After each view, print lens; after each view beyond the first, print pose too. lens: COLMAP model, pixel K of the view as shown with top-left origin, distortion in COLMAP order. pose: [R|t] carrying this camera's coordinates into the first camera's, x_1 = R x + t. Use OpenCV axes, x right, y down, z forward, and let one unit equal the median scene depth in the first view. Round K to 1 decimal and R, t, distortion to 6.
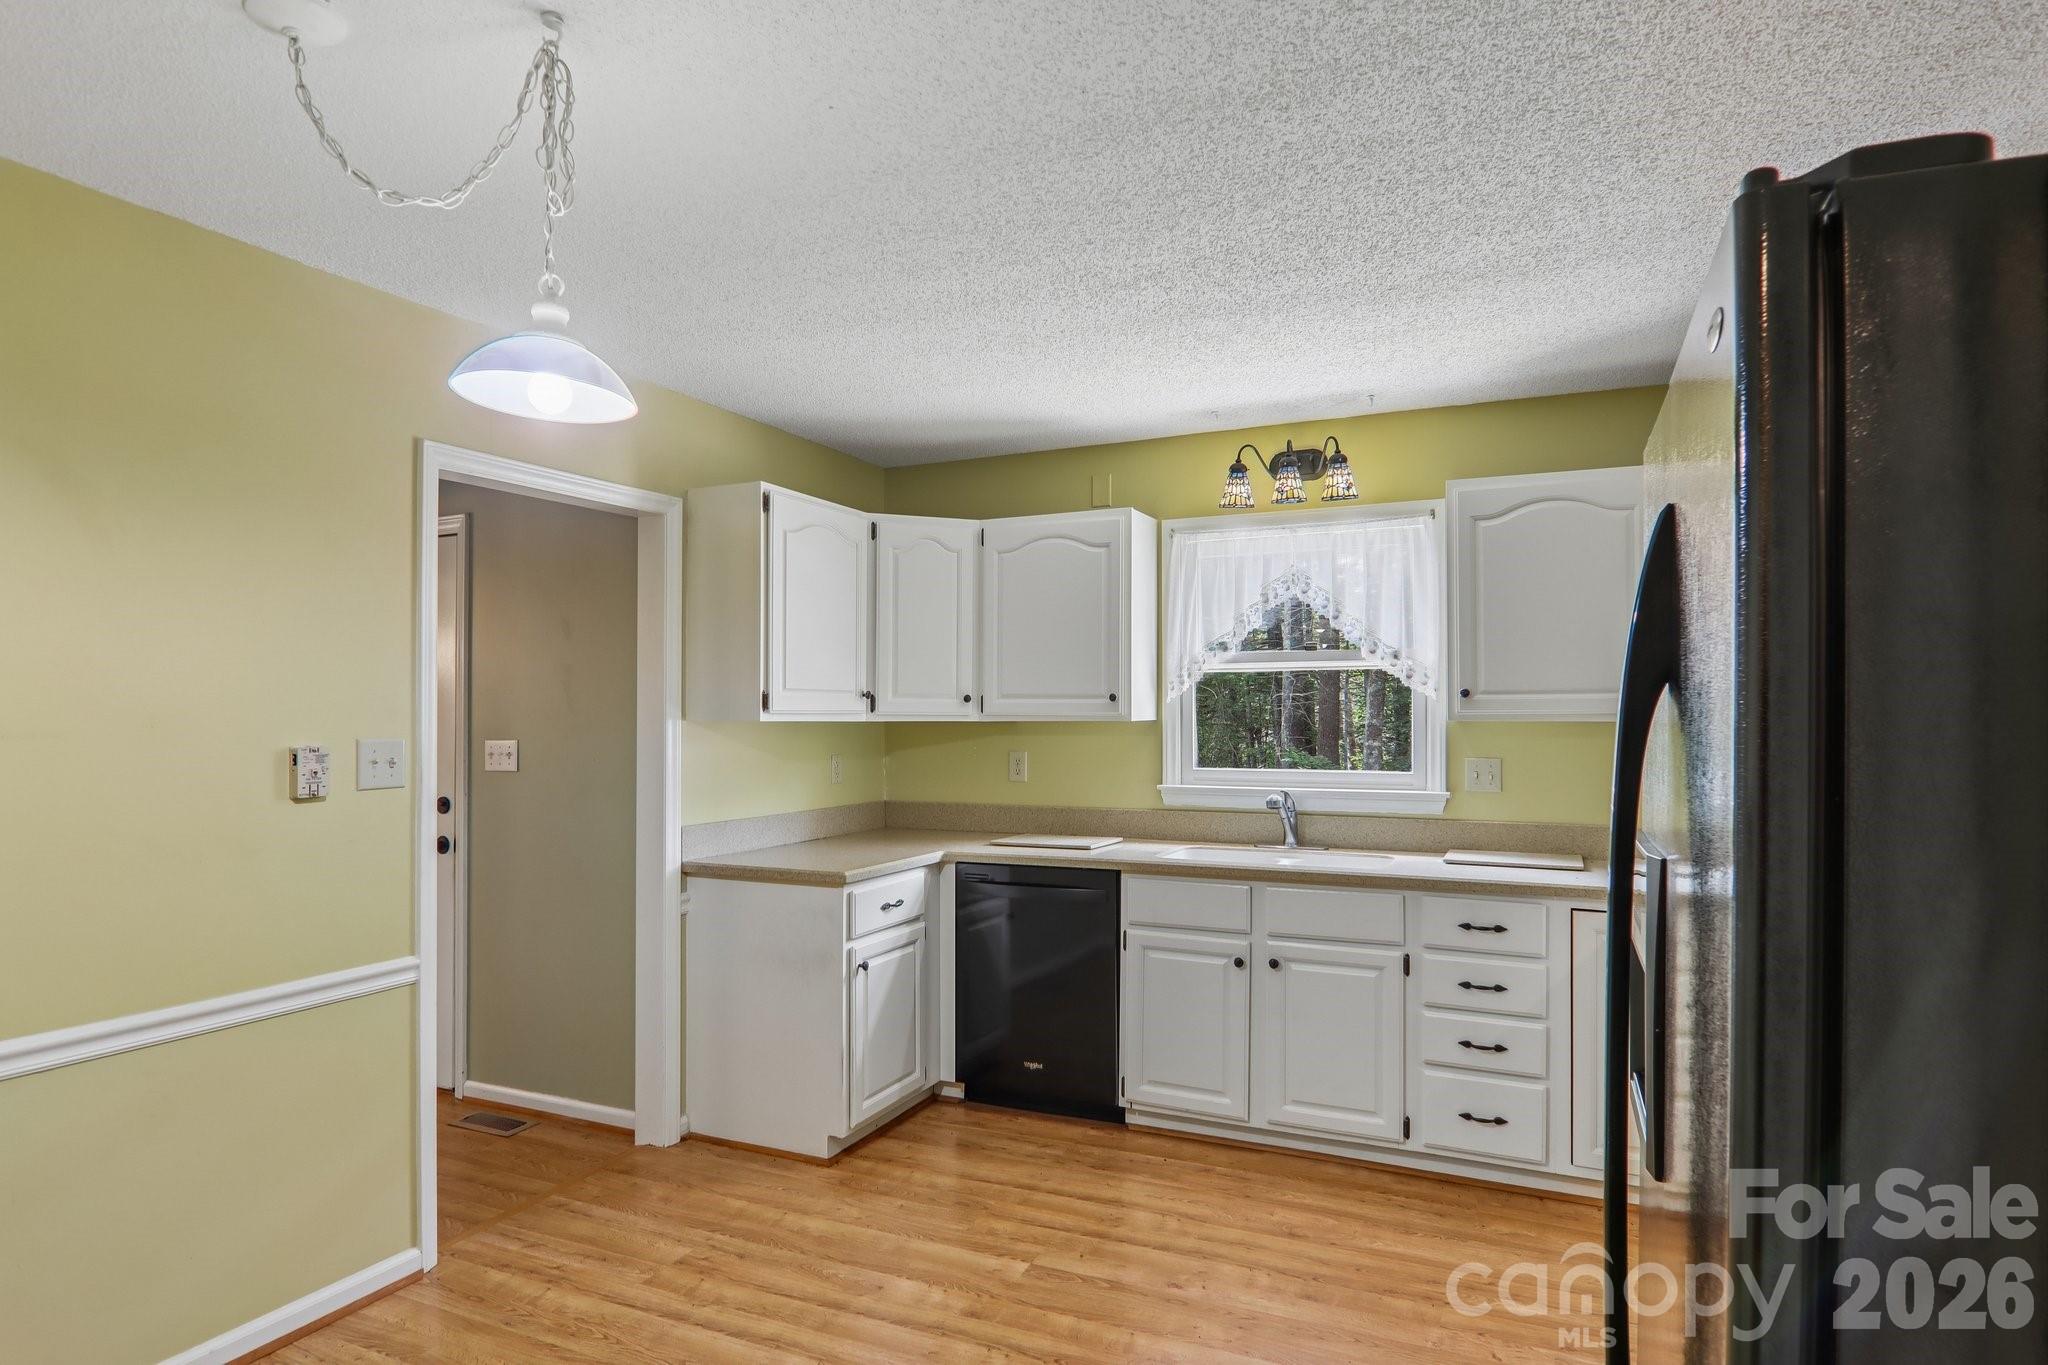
lens RADIAL K [[1131.8, 0, 1024.6], [0, 1131.8, 704.3], [0, 0, 1]] dist [0.001433, -0.017852]
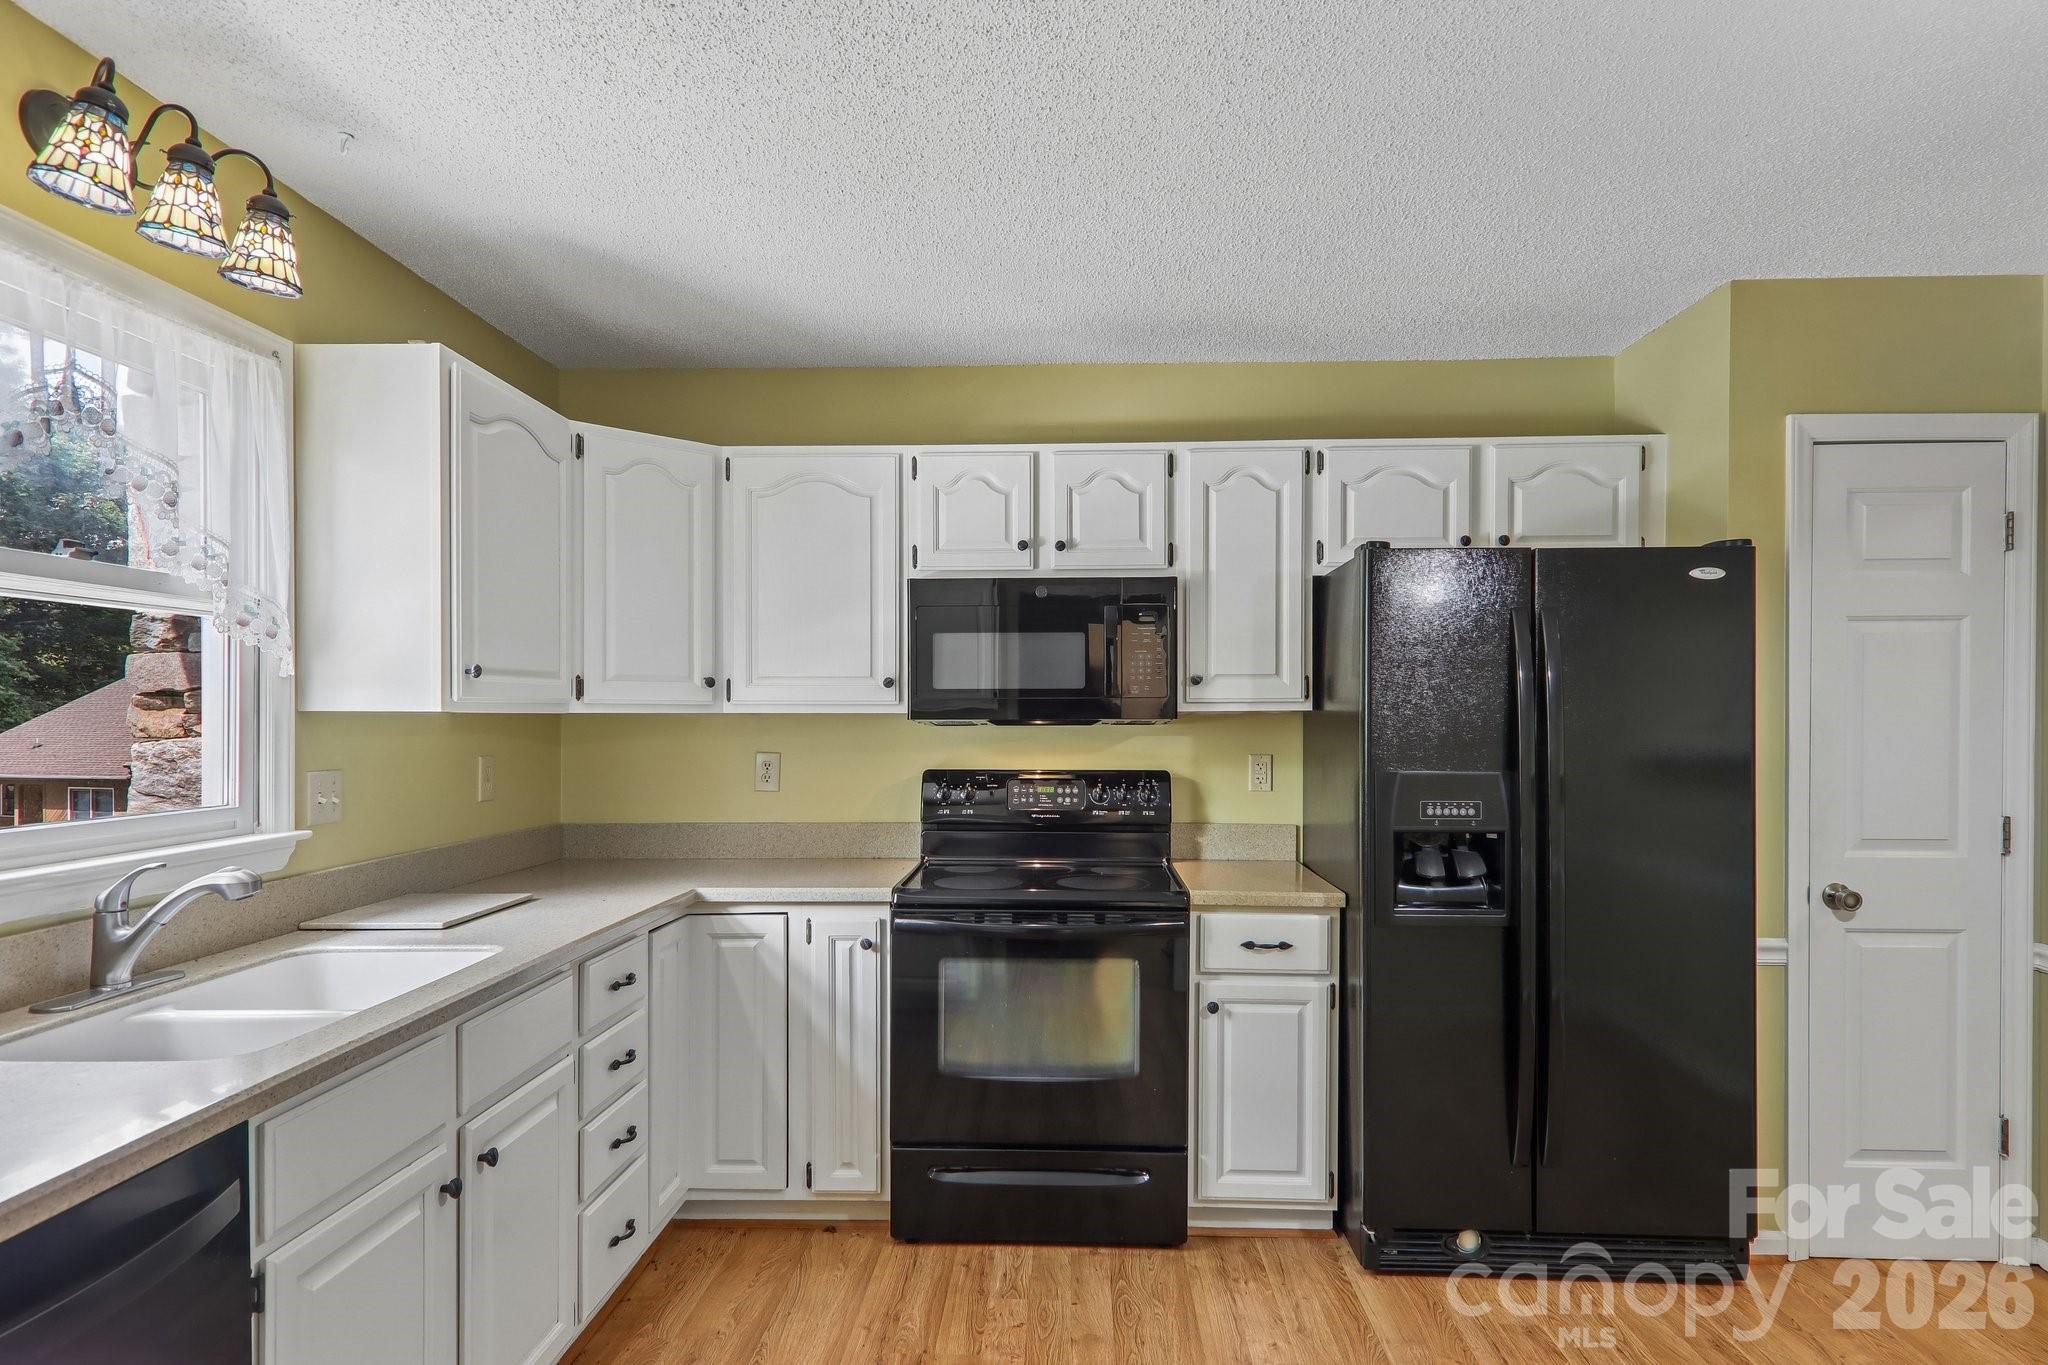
lens RADIAL K [[1154.1, 0, 1031.7], [0, 1154.1, 721.9], [0, 0, 1]] dist [0.019045, -0.000330]
pose [[-0.385194, -0.004903, 0.922822, -0.353522], [-0.006916, 0.999973, 0.002426, 0.015483], [-0.922810, -0.005447, -0.385218, 0.880623]]
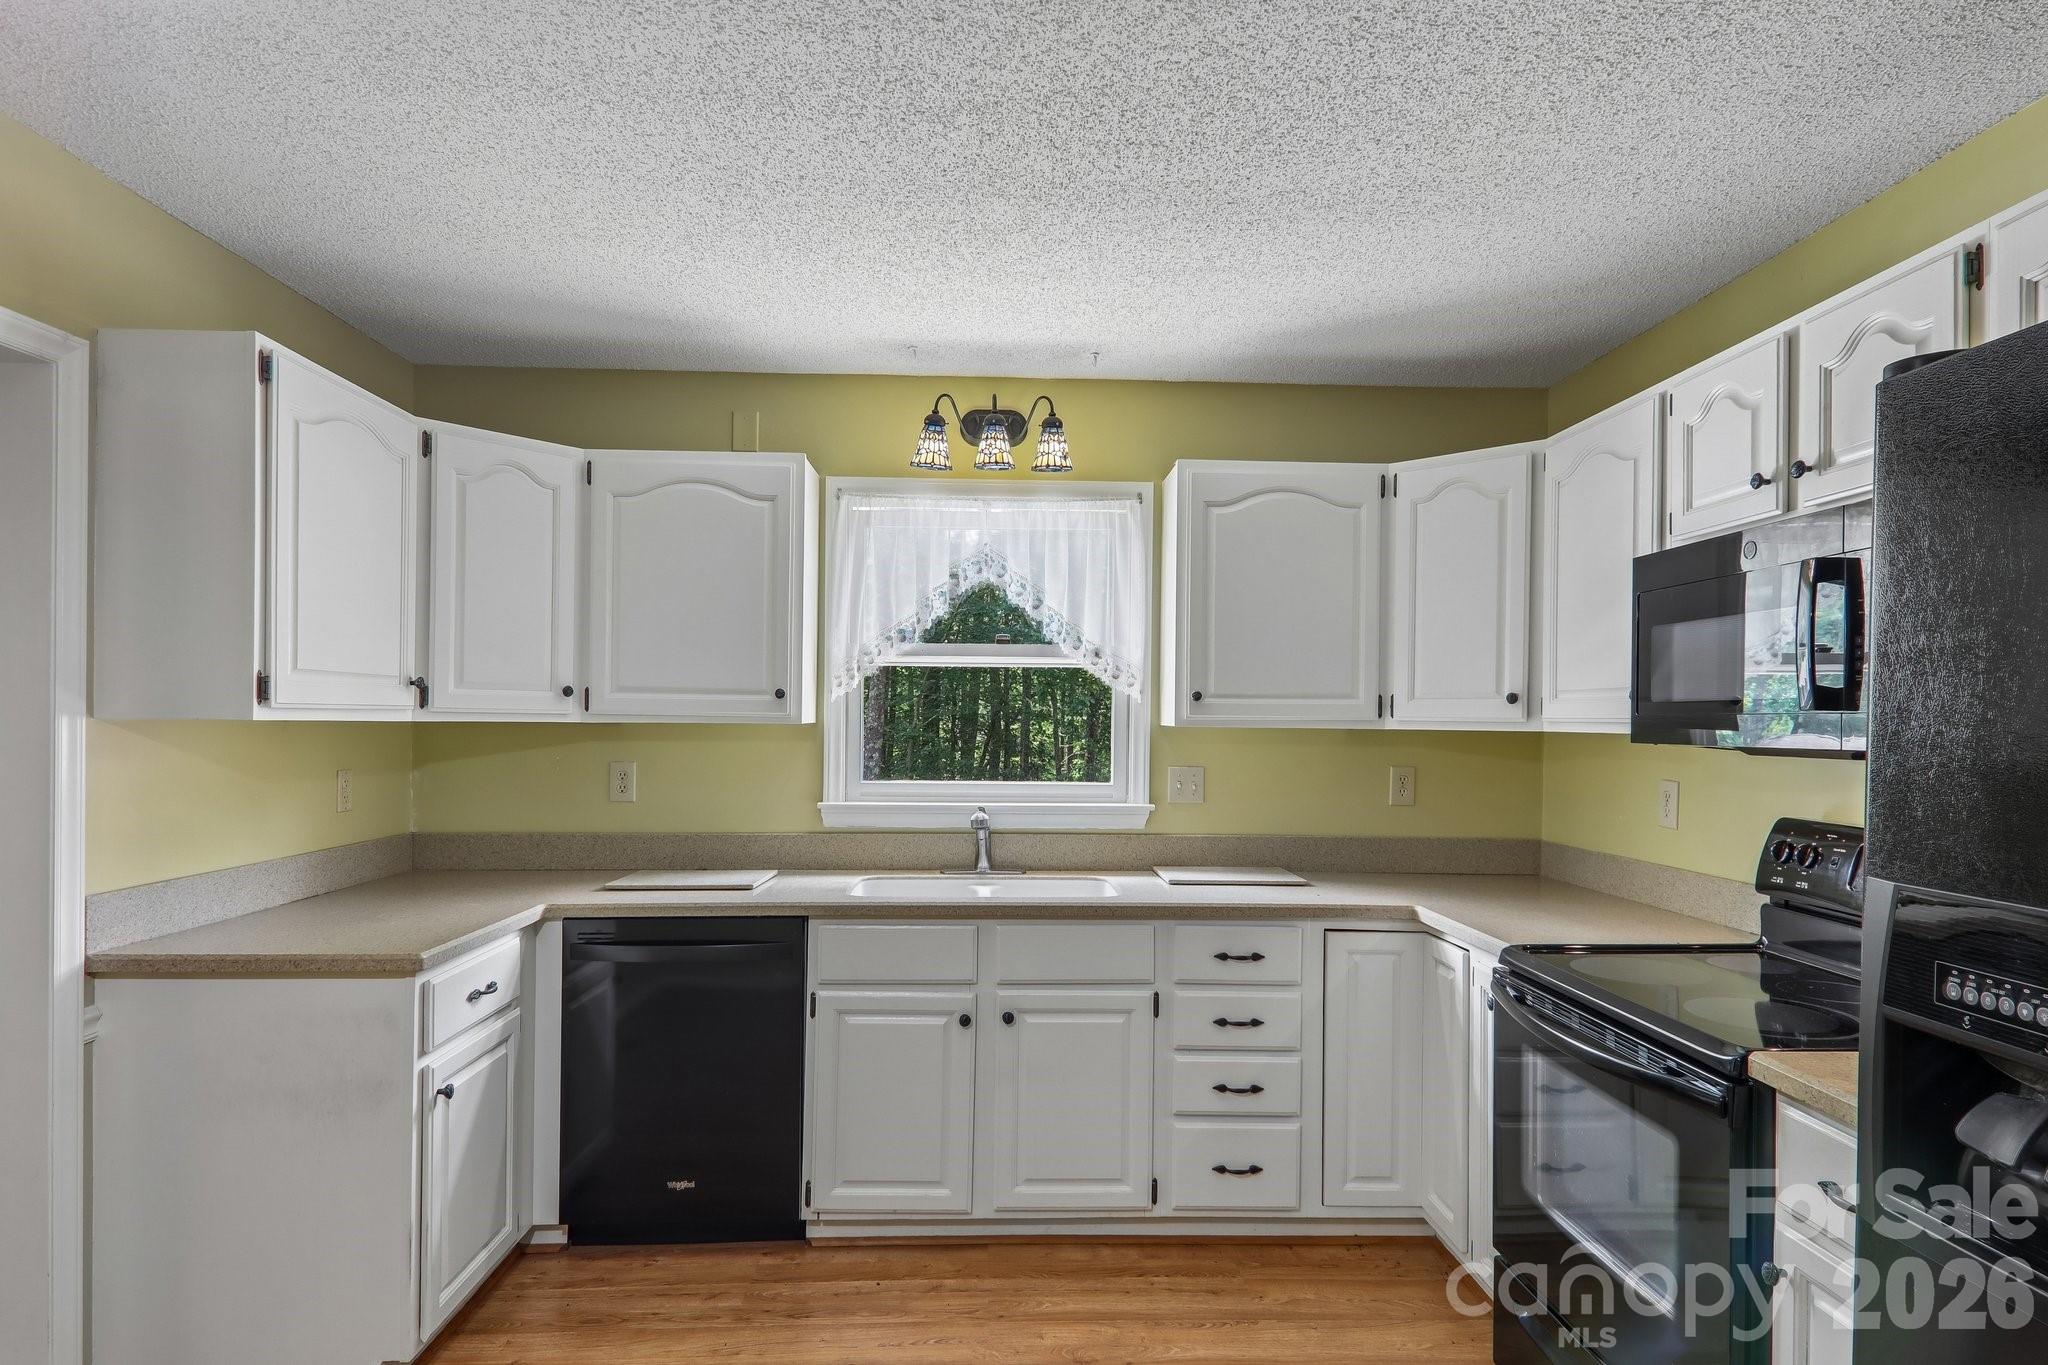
lens RADIAL K [[1129.3, 0, 1030.1], [0, 1129.3, 723.5], [0, 0, 1]] dist [0.028235, -0.017504]
pose [[0.890191, 0.007861, 0.455520, -0.130419], [-0.014466, 0.999835, 0.011016, 0.003643], [-0.455358, -0.016395, 0.890158, 0.232845]]
